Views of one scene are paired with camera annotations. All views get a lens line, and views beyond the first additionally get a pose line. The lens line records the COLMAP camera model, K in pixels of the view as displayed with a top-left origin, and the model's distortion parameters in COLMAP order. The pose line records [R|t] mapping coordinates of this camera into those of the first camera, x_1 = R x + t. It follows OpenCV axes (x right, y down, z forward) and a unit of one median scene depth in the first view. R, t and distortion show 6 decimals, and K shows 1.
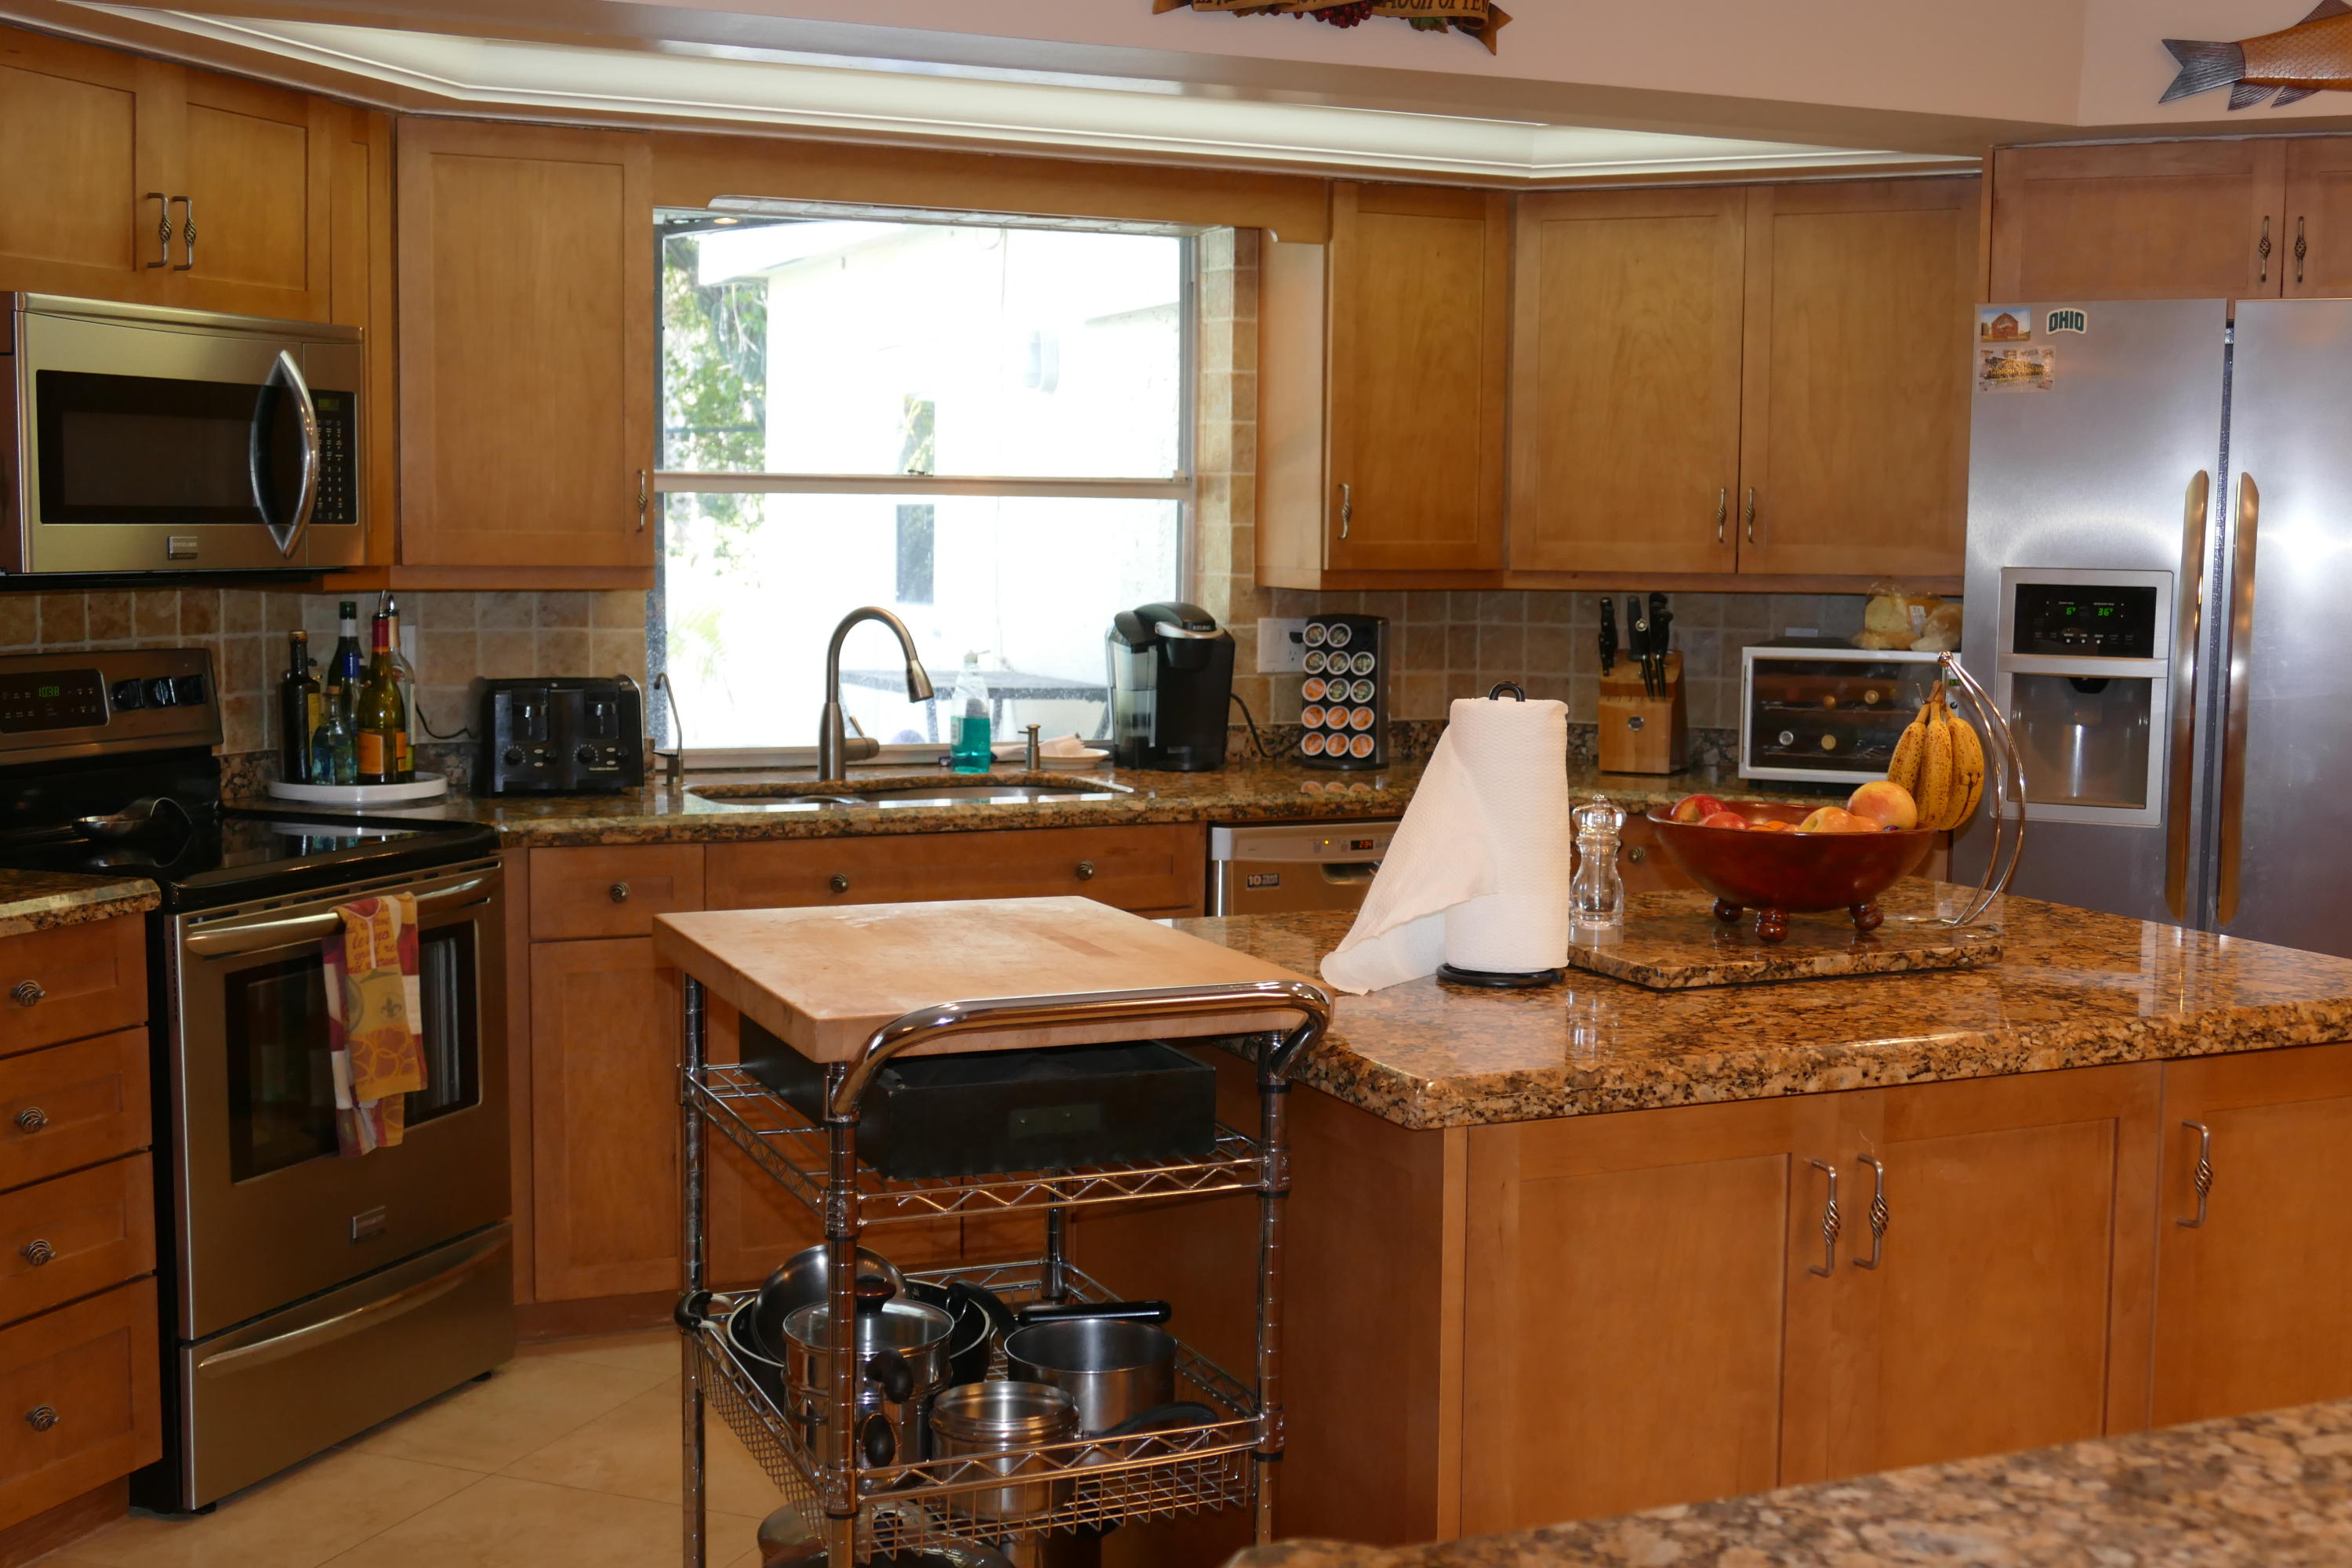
lens RADIAL K [[2686.0, 0, 1176.0], [0, 2686.0, 784.0], [0, 0, 1]] dist [-0.043164, 0.051336]
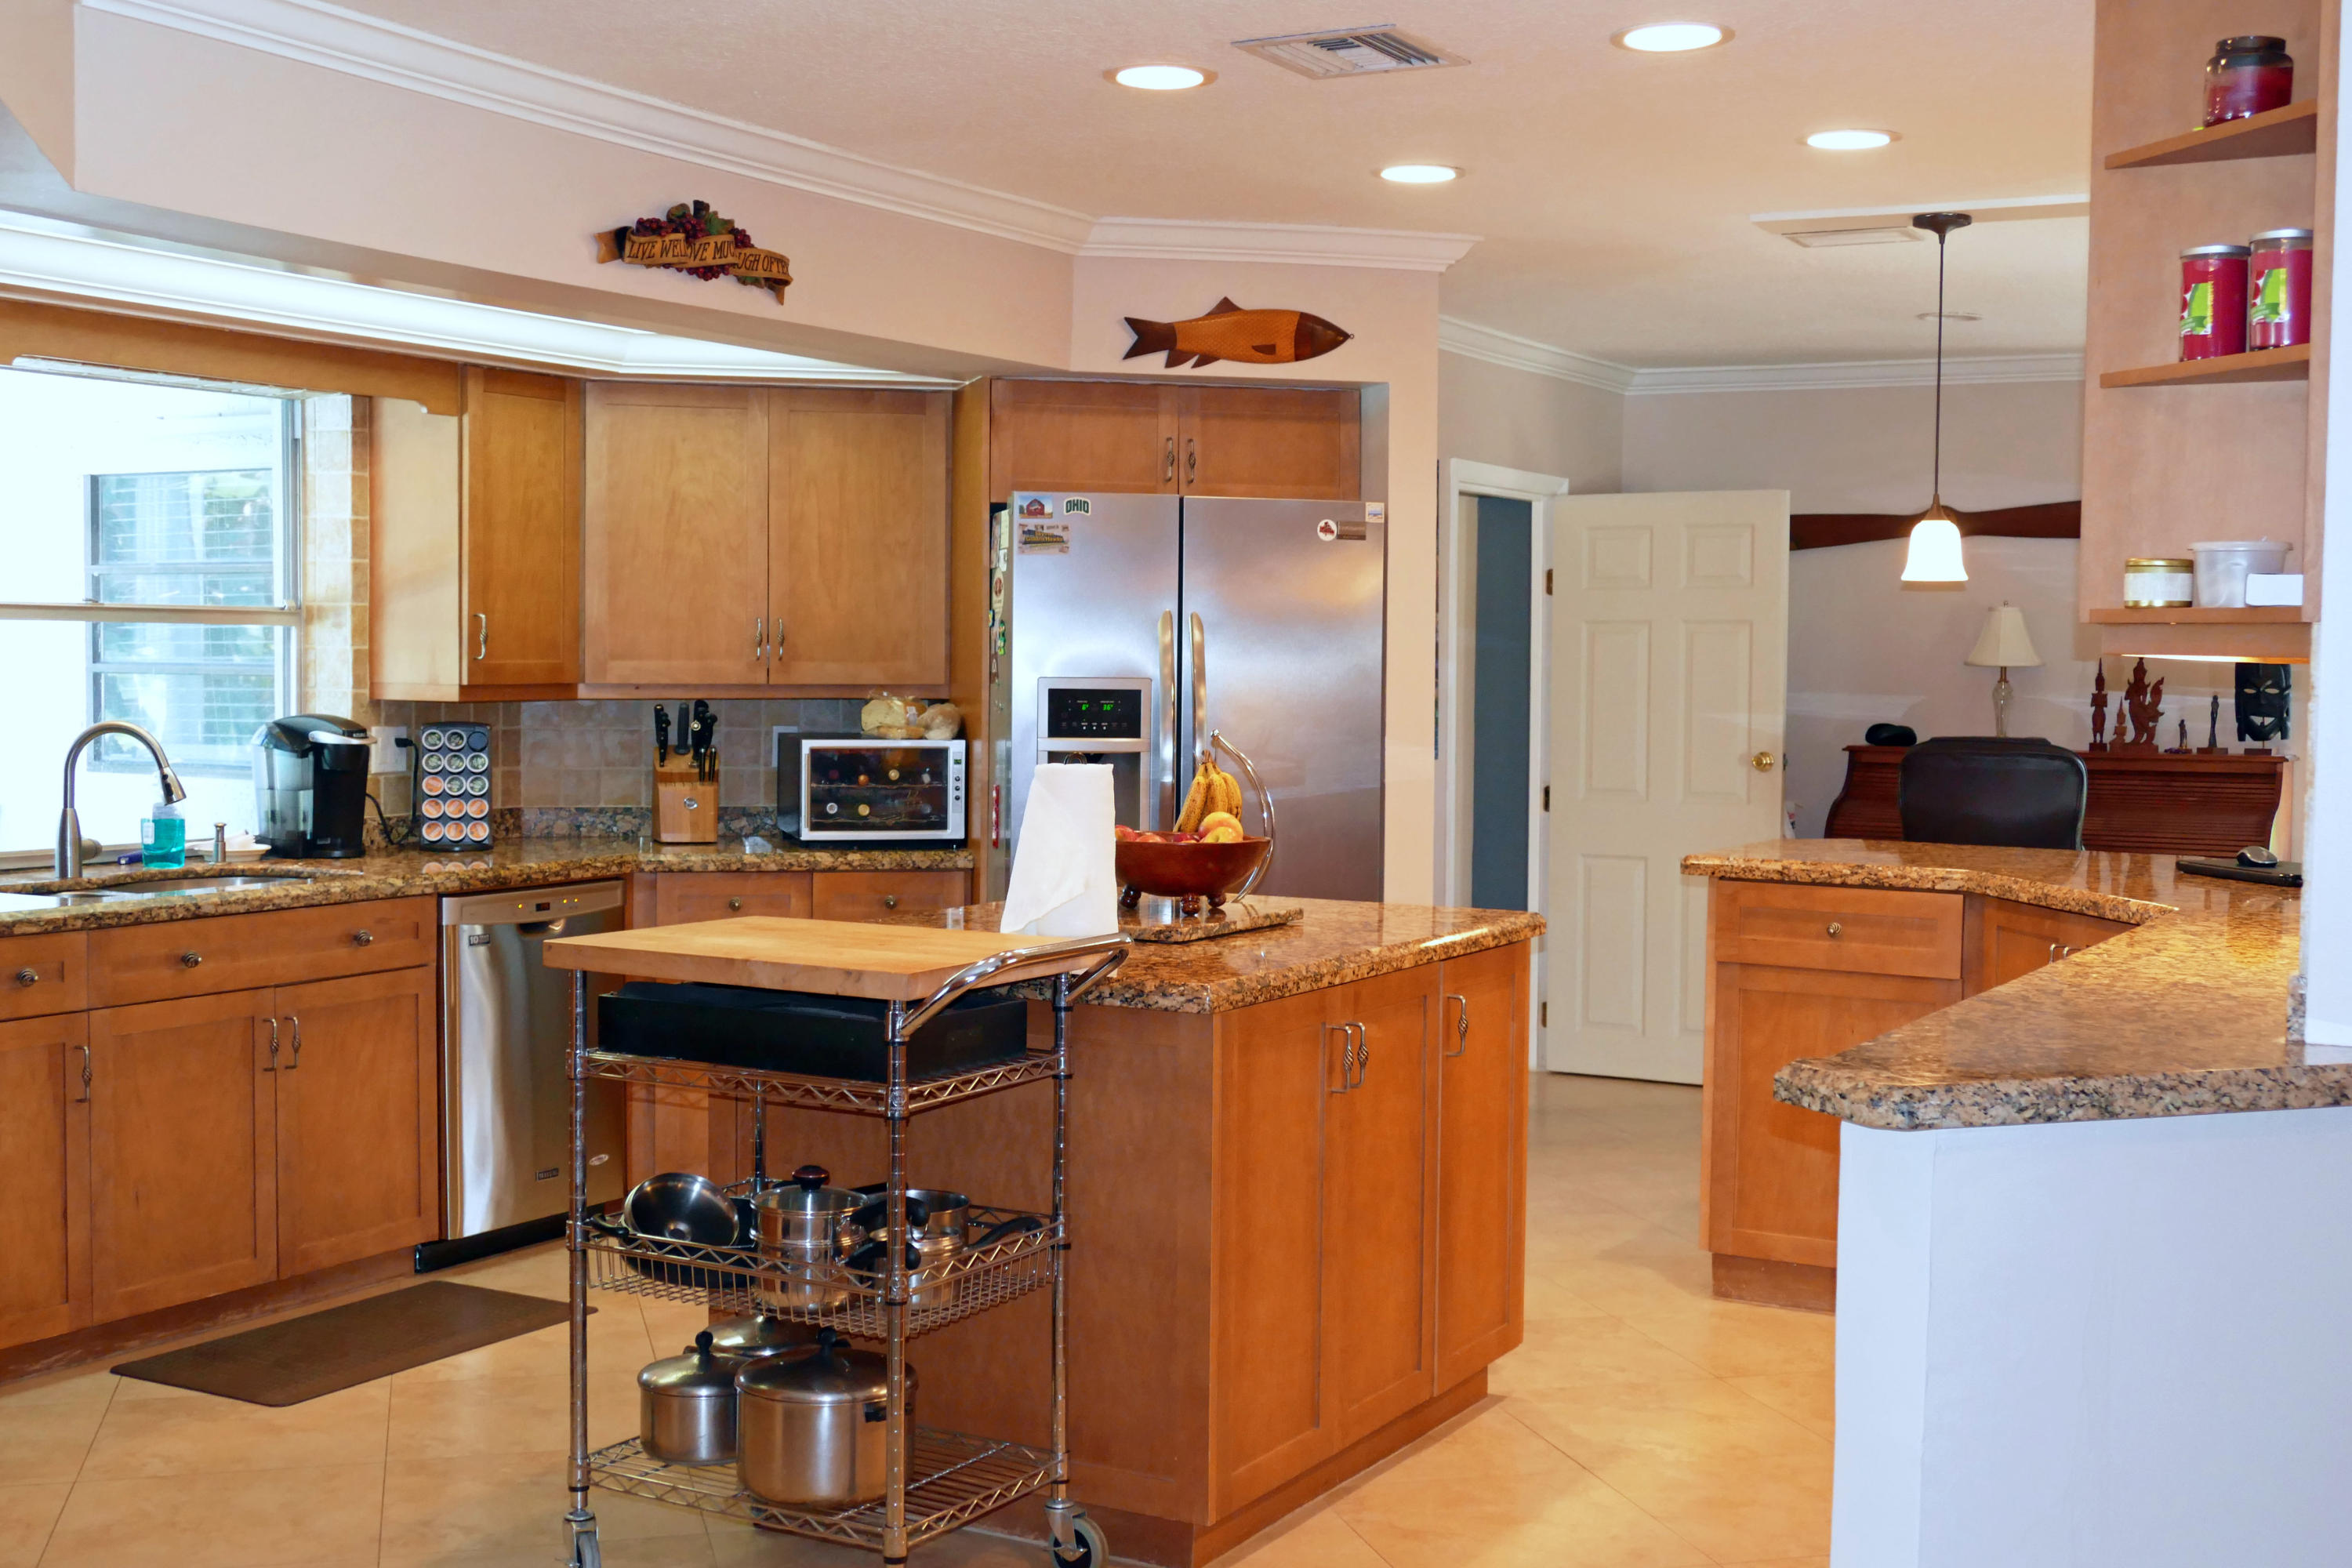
lens RADIAL K [[2686.0, 0, 1176.0], [0, 2686.0, 784.0], [0, 0, 1]] dist [-0.043164, 0.051336]
pose [[0.800224, -0.031370, 0.598880, -0.420543], [0.056431, 0.998139, -0.023119, 0.010887], [-0.597040, 0.052296, 0.800505, -0.155523]]
